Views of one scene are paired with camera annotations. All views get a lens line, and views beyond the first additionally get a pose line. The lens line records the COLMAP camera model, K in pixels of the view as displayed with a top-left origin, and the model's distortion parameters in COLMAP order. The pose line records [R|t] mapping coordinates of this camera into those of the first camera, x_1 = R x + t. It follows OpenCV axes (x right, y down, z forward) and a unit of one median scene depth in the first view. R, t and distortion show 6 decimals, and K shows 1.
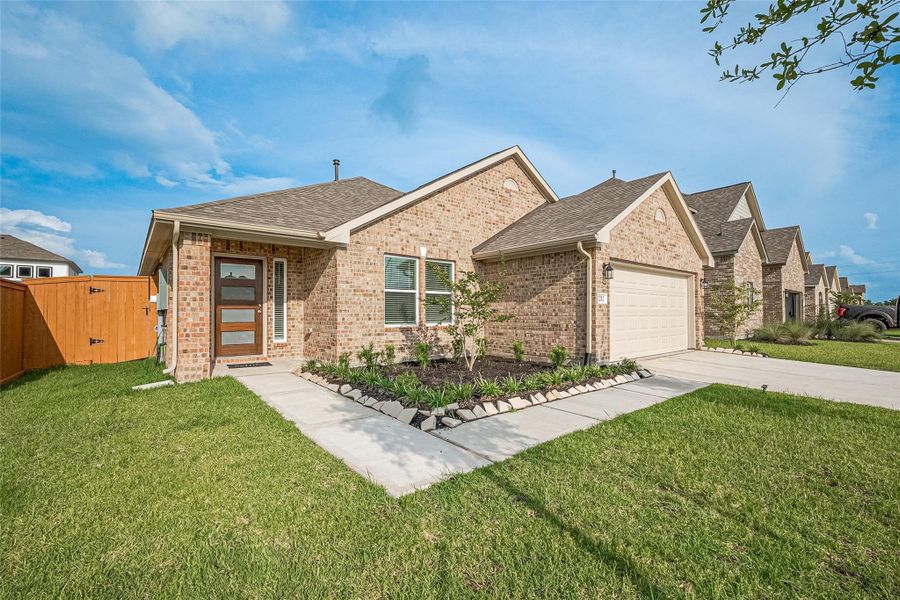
lens RADIAL K [[404.3, 0, 451.5], [0, 404.3, 303.7], [0, 0, 1]] dist [-0.000900, -0.000117]
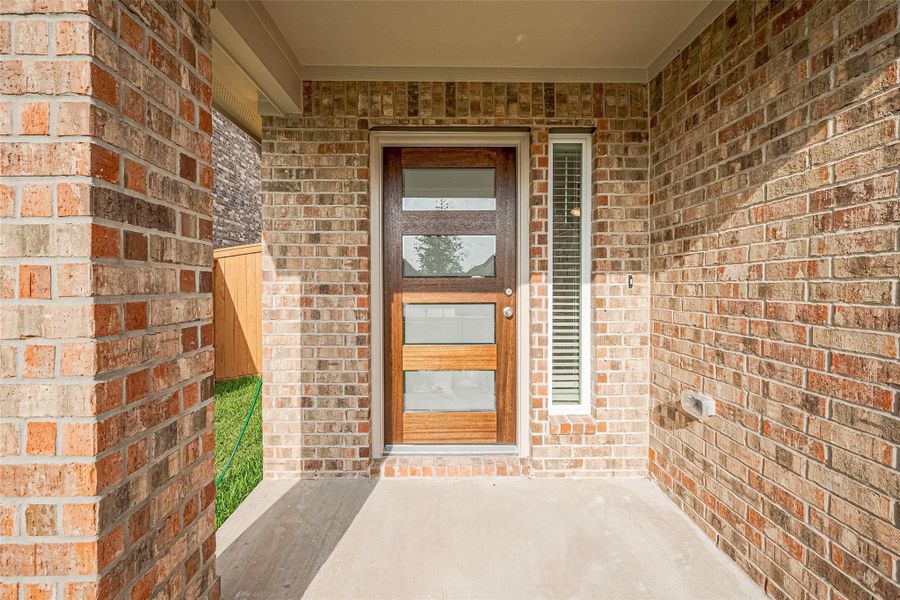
lens RADIAL K [[404.3, 0, 451.5], [0, 404.3, 303.7], [0, 0, 1]] dist [-0.000900, -0.000117]
pose [[0.803617, 0.026852, -0.594541, -0.321564], [0.014427, 0.997809, 0.064567, -0.007711], [0.594972, -0.060464, 0.801469, 0.718695]]
